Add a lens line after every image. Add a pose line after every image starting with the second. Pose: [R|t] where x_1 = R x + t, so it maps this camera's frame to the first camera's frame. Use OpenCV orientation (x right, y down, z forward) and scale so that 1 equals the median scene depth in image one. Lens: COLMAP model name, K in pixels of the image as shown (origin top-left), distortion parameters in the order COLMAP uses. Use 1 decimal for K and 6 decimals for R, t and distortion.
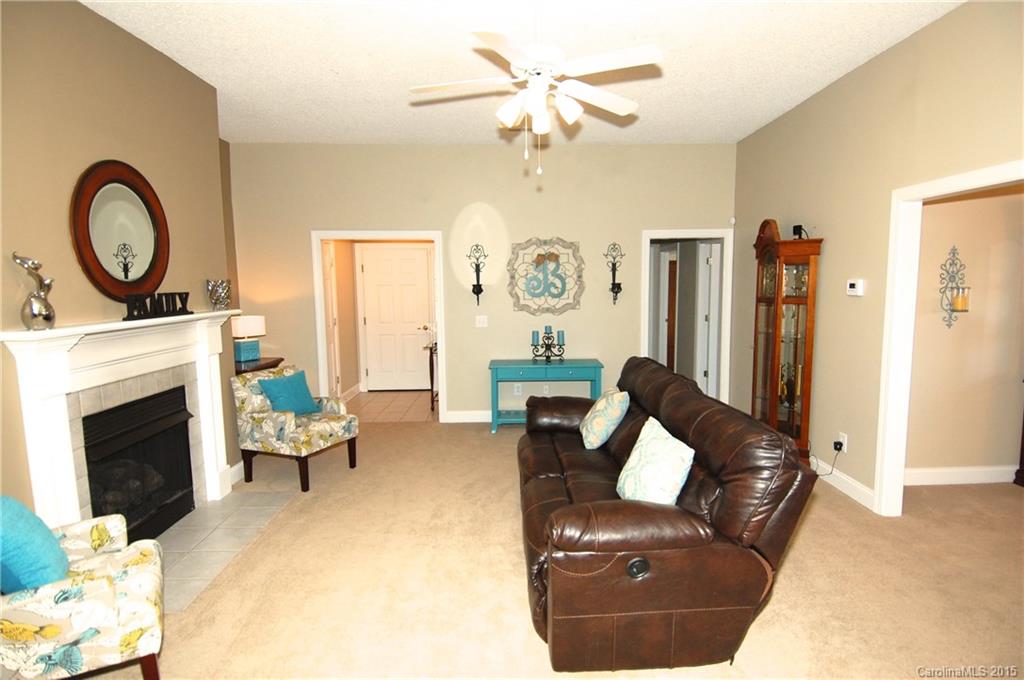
lens RADIAL K [[541.3, 0, 526.8], [0, 541.3, 341.2], [0, 0, 1]] dist [0.036013, -0.045157]
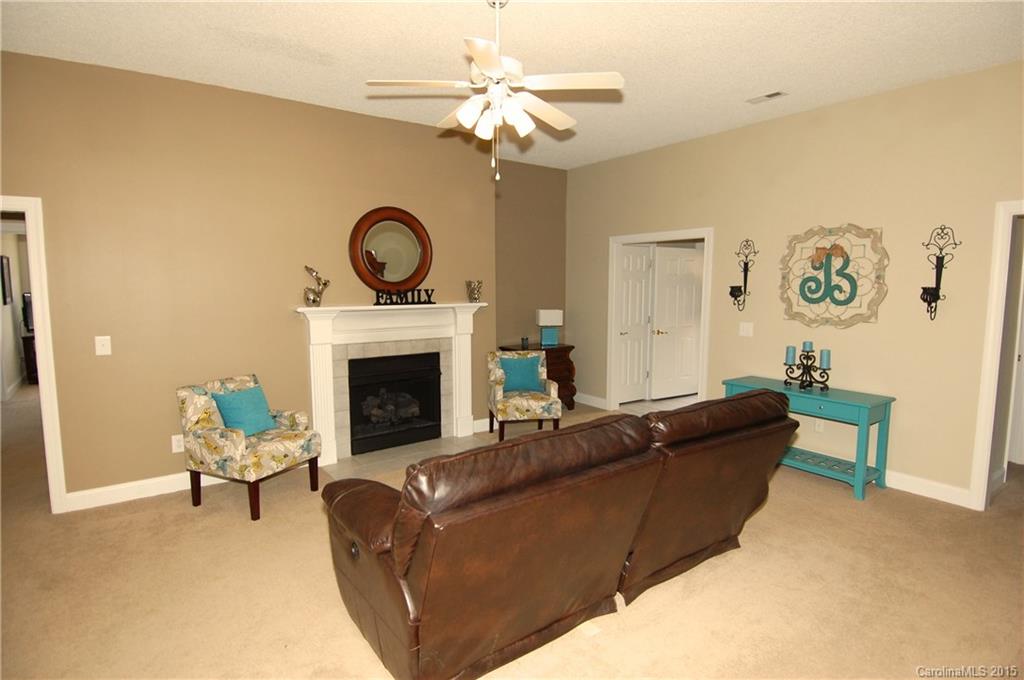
lens RADIAL K [[541.3, 0, 526.8], [0, 541.3, 341.2], [0, 0, 1]] dist [0.036013, -0.045157]
pose [[0.554170, 0.098827, -0.826516, 0.452078], [-0.095219, 0.993936, 0.055002, -0.033082], [0.826939, 0.048219, 0.560220, 0.239339]]
